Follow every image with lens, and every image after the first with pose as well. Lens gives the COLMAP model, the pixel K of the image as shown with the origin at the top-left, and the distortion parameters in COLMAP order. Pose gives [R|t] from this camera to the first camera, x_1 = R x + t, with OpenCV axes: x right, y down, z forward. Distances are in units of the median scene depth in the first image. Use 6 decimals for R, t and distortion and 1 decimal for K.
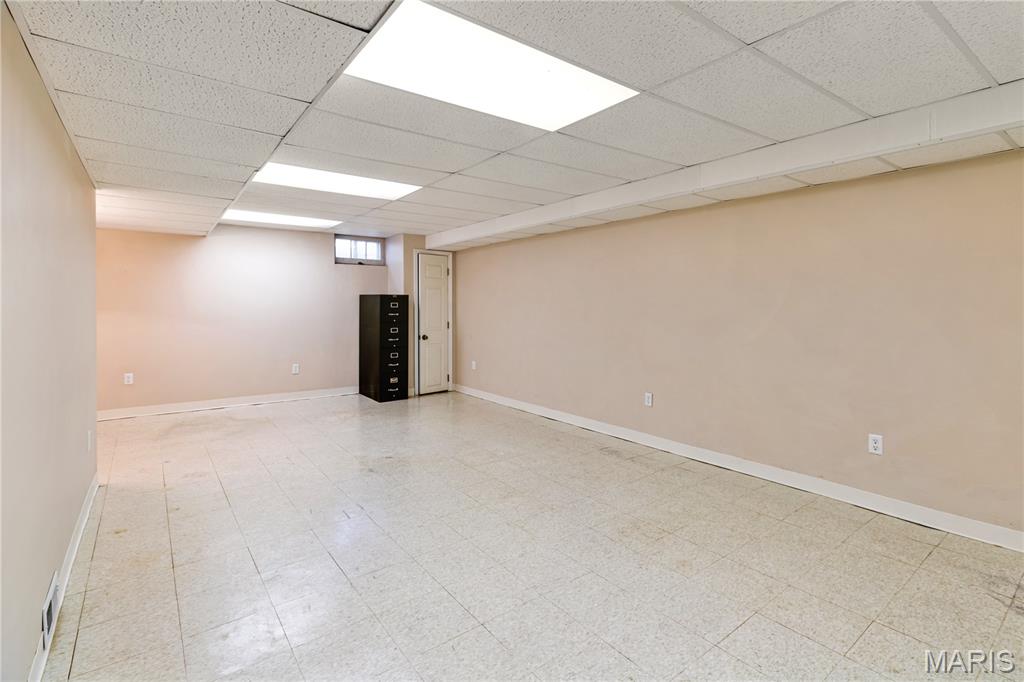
lens RADIAL K [[483.2, 0, 512.0], [0, 483.2, 338.9], [0, 0, 1]] dist [-0.000765, -0.000129]
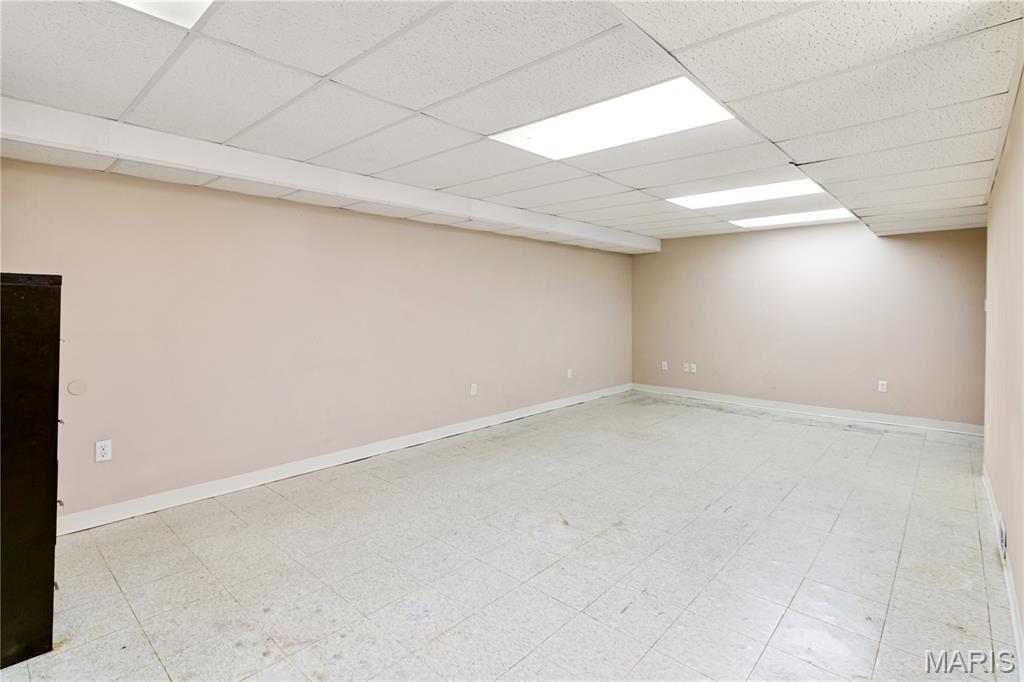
lens RADIAL K [[482.5, 0, 513.3], [0, 482.5, 354.2], [0, 0, 1]] dist [0.001777, 0.000336]
pose [[-0.180934, -0.103779, 0.978005, -1.128512], [0.068960, 0.990631, 0.117876, -0.117476], [-0.981075, 0.088771, -0.172082, 1.446724]]
